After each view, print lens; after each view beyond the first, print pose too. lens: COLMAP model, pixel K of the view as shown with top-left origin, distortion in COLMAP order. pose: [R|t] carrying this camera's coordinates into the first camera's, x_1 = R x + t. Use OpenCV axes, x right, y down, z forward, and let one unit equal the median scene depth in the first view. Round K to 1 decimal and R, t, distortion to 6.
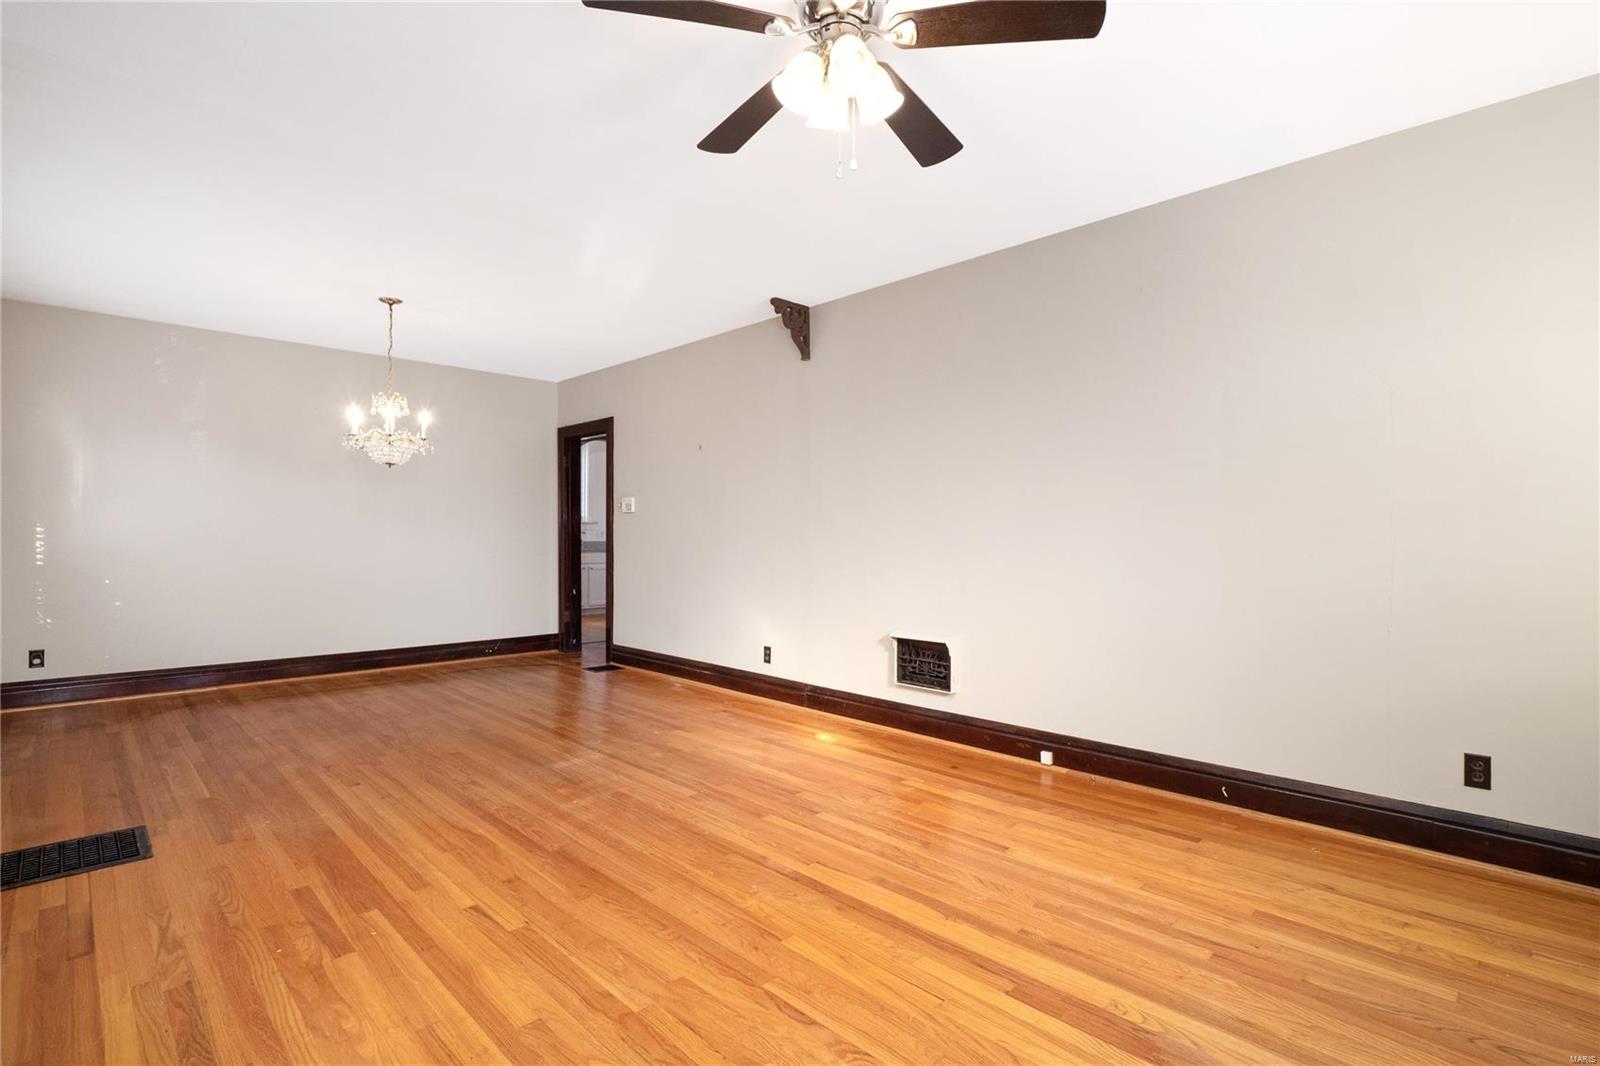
lens RADIAL K [[765.8, 0, 798.3], [0, 765.8, 531.1], [0, 0, 1]] dist [-0.004050, -0.000614]
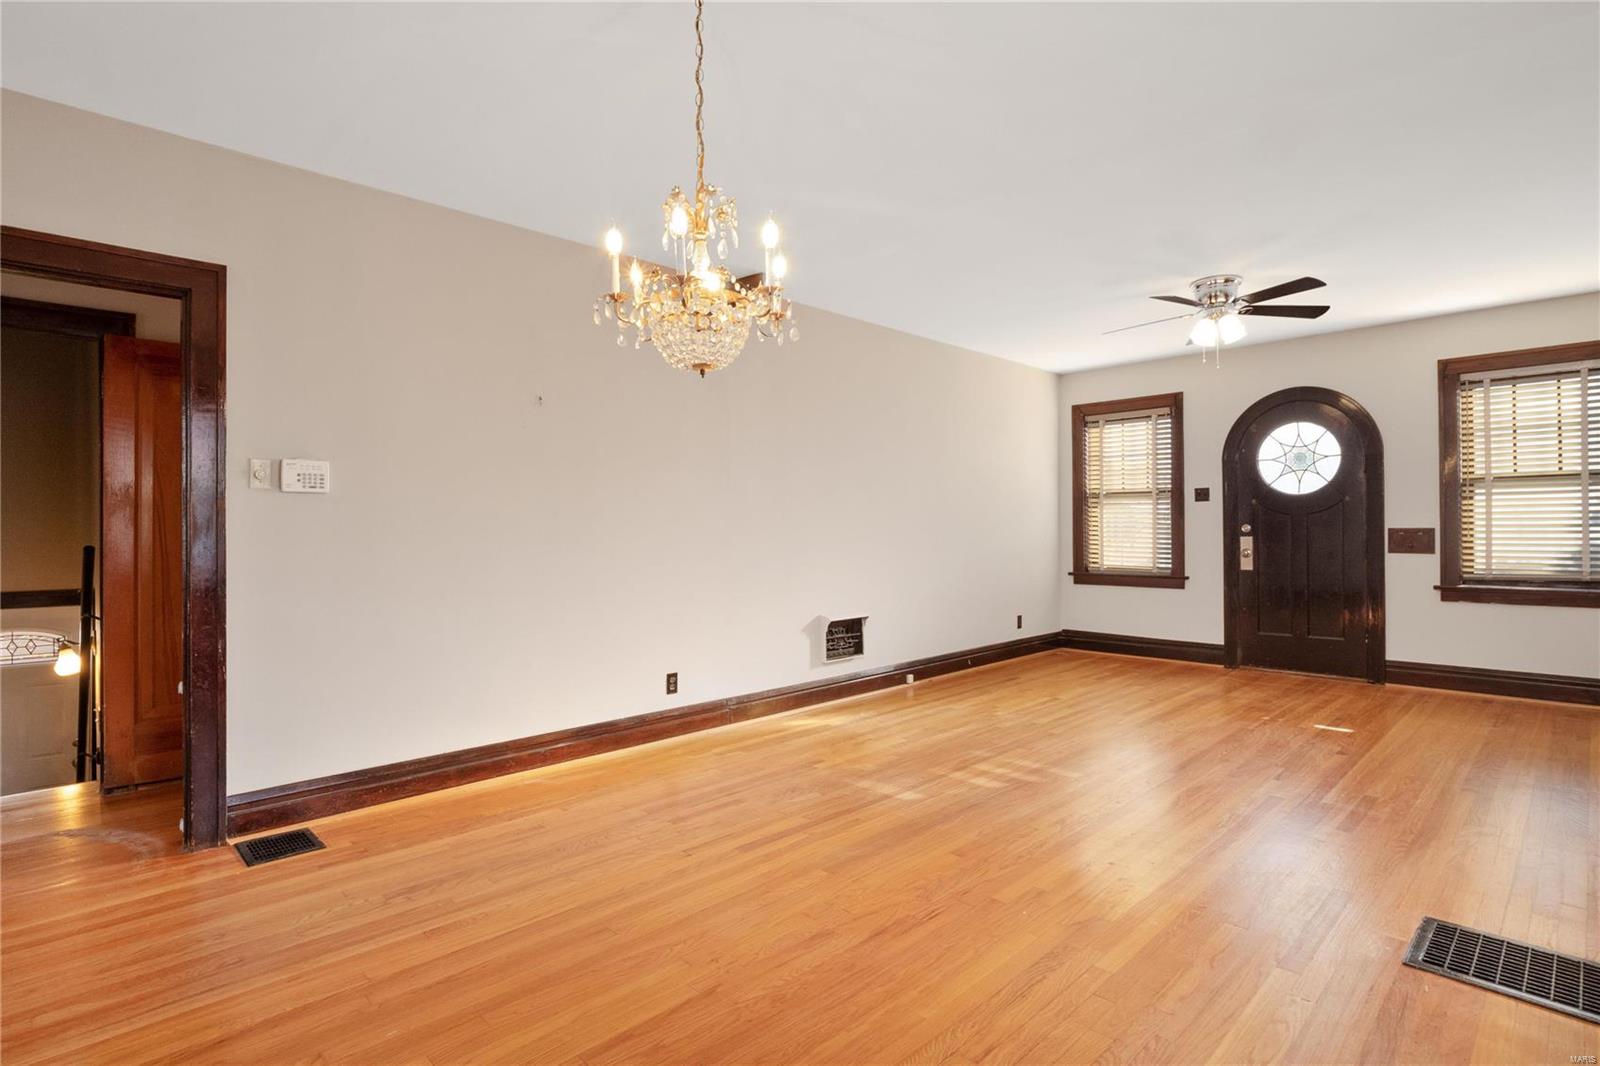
lens RADIAL K [[788.9, 0, 804.1], [0, 788.9, 521.5], [0, 0, 1]] dist [-0.004847, -0.001676]
pose [[-0.006820, 0.010537, 0.999921, -1.126274], [0.007128, 0.999920, -0.010488, 0.000685], [-0.999951, 0.007056, -0.006895, 1.112686]]
